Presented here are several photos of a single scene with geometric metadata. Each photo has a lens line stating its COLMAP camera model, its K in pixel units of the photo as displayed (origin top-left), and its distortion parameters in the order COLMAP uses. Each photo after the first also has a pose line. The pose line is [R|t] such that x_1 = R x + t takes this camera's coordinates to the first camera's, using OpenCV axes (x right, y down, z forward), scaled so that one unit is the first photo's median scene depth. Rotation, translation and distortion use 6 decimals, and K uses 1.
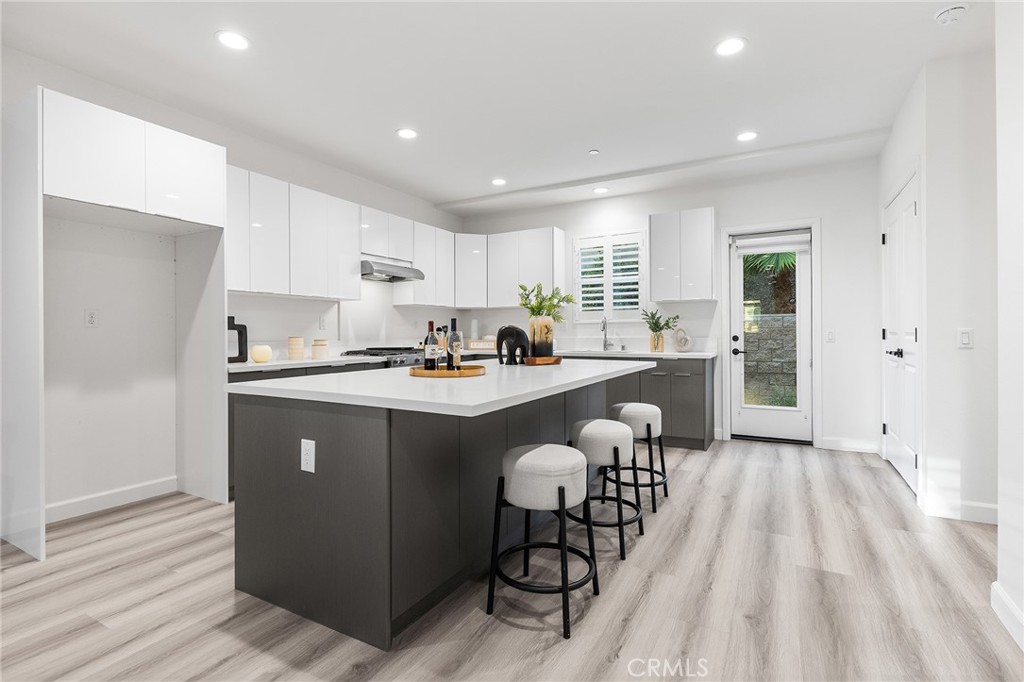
lens RADIAL K [[497.1, 0, 519.5], [0, 497.1, 335.5], [0, 0, 1]] dist [0.019069, -0.000806]
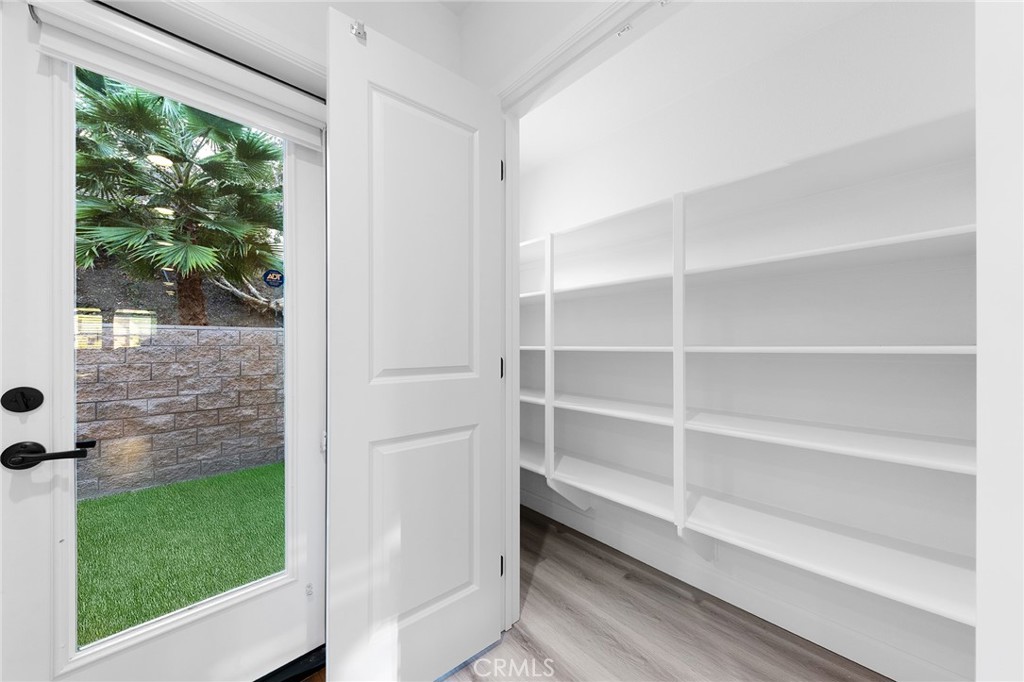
lens RADIAL K [[350.8, 0, 509.7], [0, 350.8, 346.1], [0, 0, 1]] dist [0.006838, -0.000875]
pose [[0.327444, 0.010185, 0.944816, 0.357903], [0.000597, 0.999939, -0.010986, -0.014927], [-0.944871, 0.004162, 0.327418, 0.749271]]
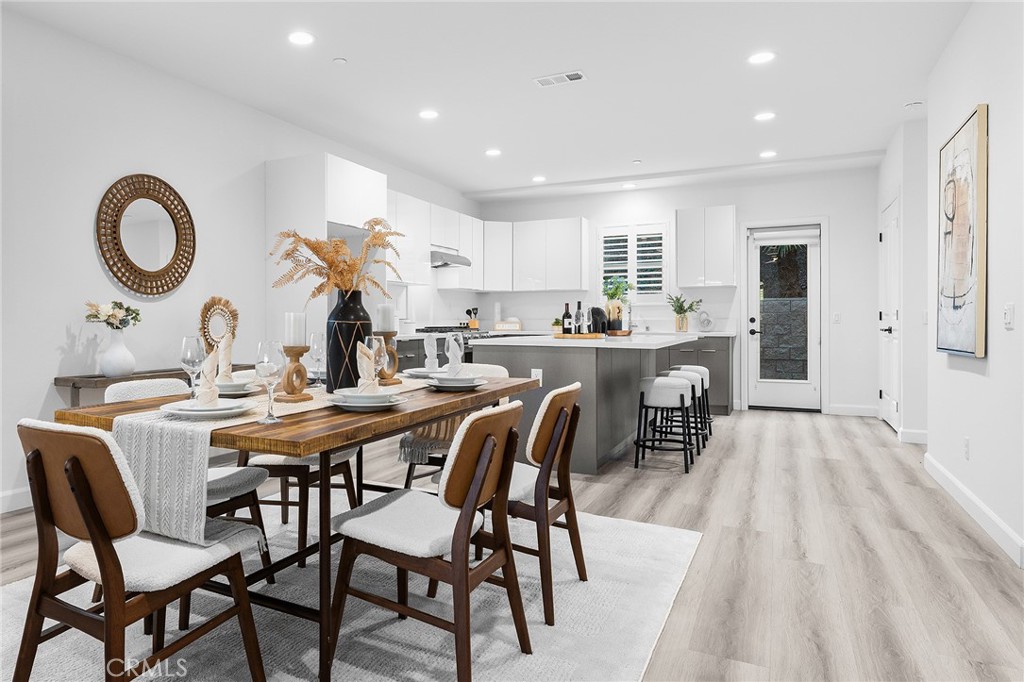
lens RADIAL K [[680.1, 0, 421.2], [0, 680.1, 321.8], [0, 0, 1]] dist [0.022790, 0.003419]
pose [[0.999989, 0.004746, 0.000553, -0.312049], [-0.004744, 0.999981, -0.004018, 0.019213], [-0.000573, 0.004015, 0.999992, -0.535849]]
